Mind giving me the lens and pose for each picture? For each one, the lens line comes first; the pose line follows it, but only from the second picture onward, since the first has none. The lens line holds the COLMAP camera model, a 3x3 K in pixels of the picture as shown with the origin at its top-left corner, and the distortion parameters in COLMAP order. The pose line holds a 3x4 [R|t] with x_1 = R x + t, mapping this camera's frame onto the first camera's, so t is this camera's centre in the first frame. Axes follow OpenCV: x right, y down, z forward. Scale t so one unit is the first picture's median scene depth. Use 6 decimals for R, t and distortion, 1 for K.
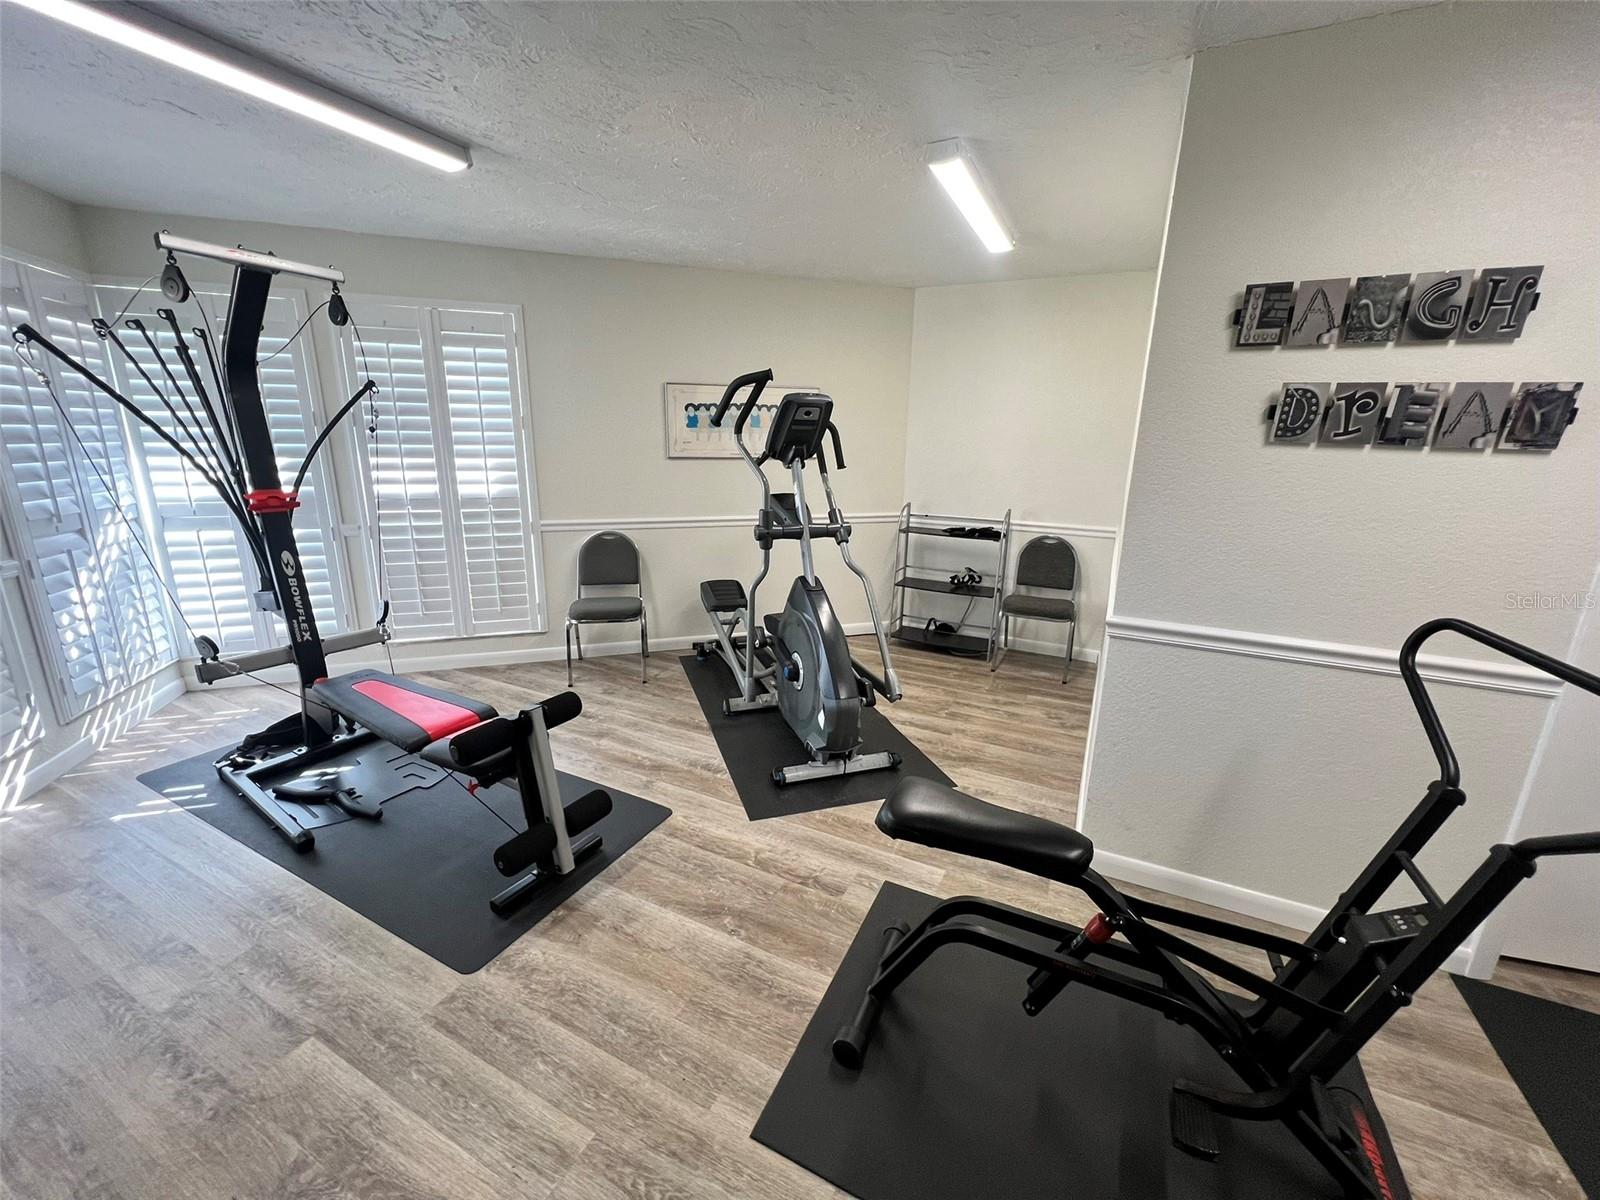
lens RADIAL K [[637.8, 0, 794.7], [0, 637.8, 598.4], [0, 0, 1]] dist [-0.000905, -0.000210]
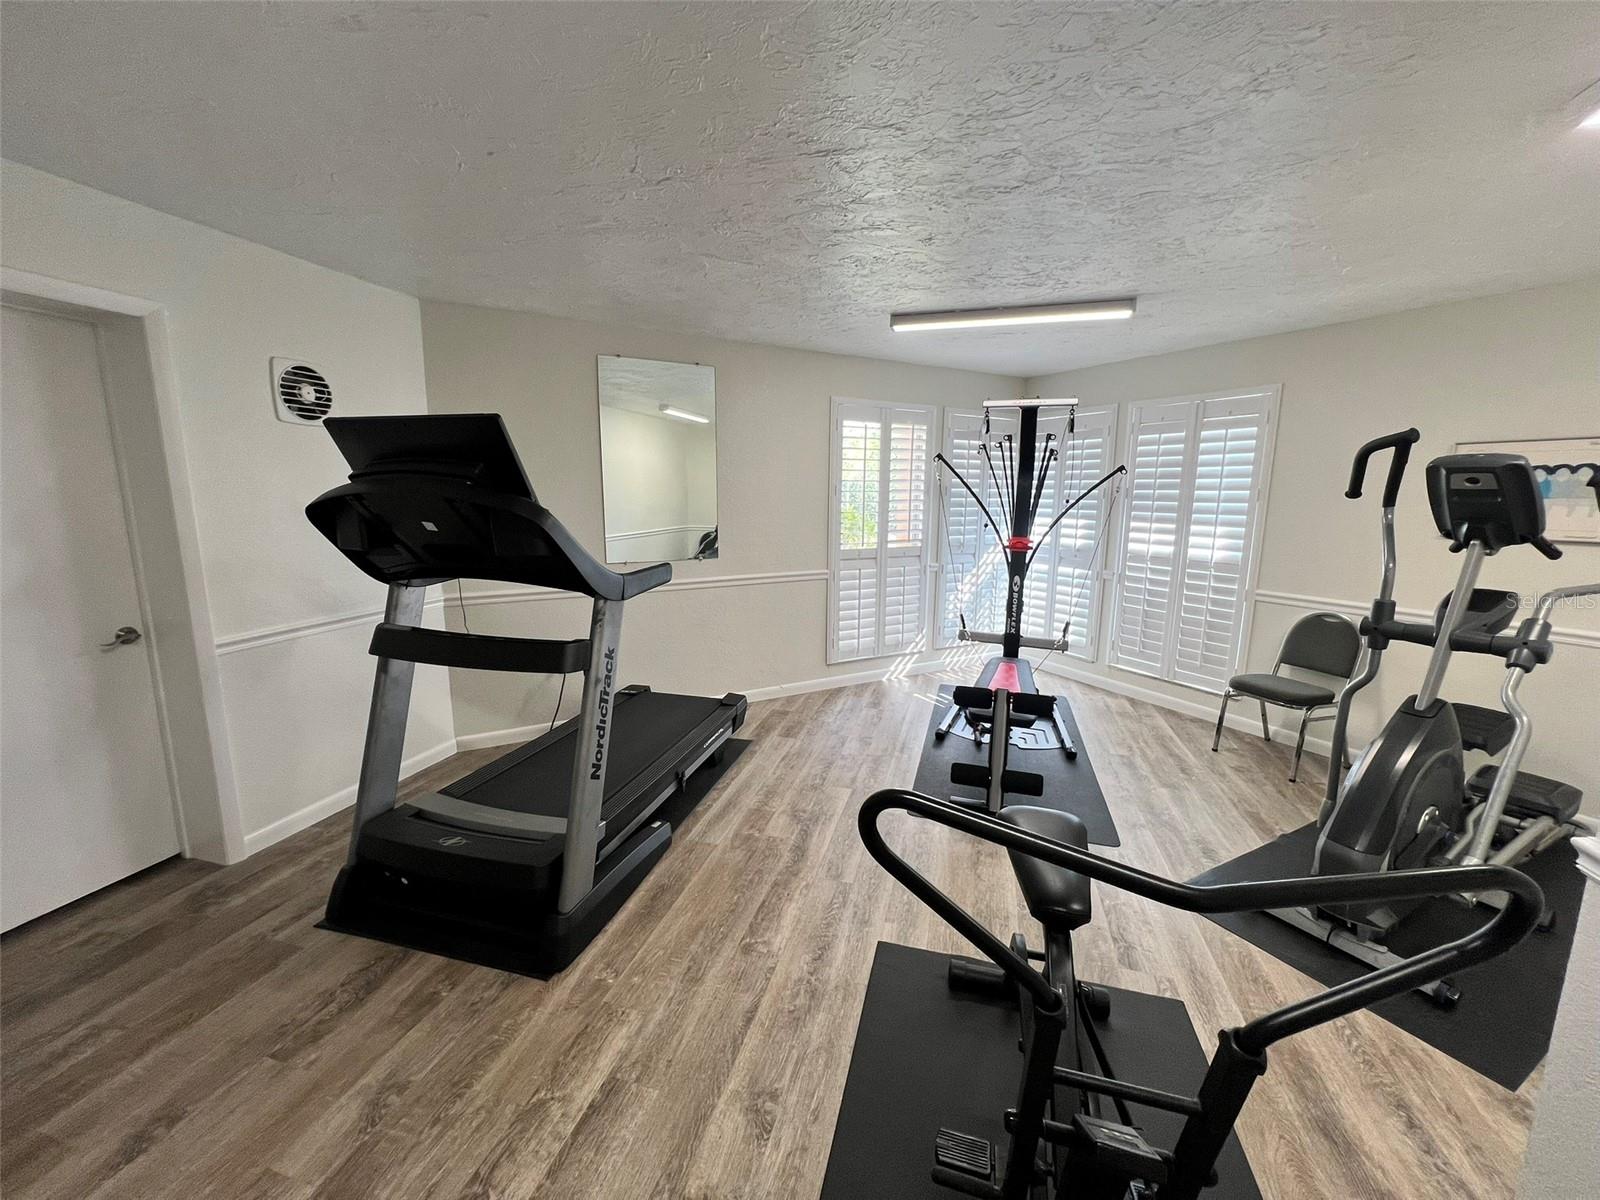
lens RADIAL K [[637.8, 0, 793.4], [0, 637.8, 599.0], [0, 0, 1]] dist [-0.000905, -0.000210]
pose [[0.185245, 0.149669, -0.971228, 0.551761], [-0.250320, 0.962918, 0.100644, -0.032421], [0.950276, 0.224474, 0.215841, 0.114776]]
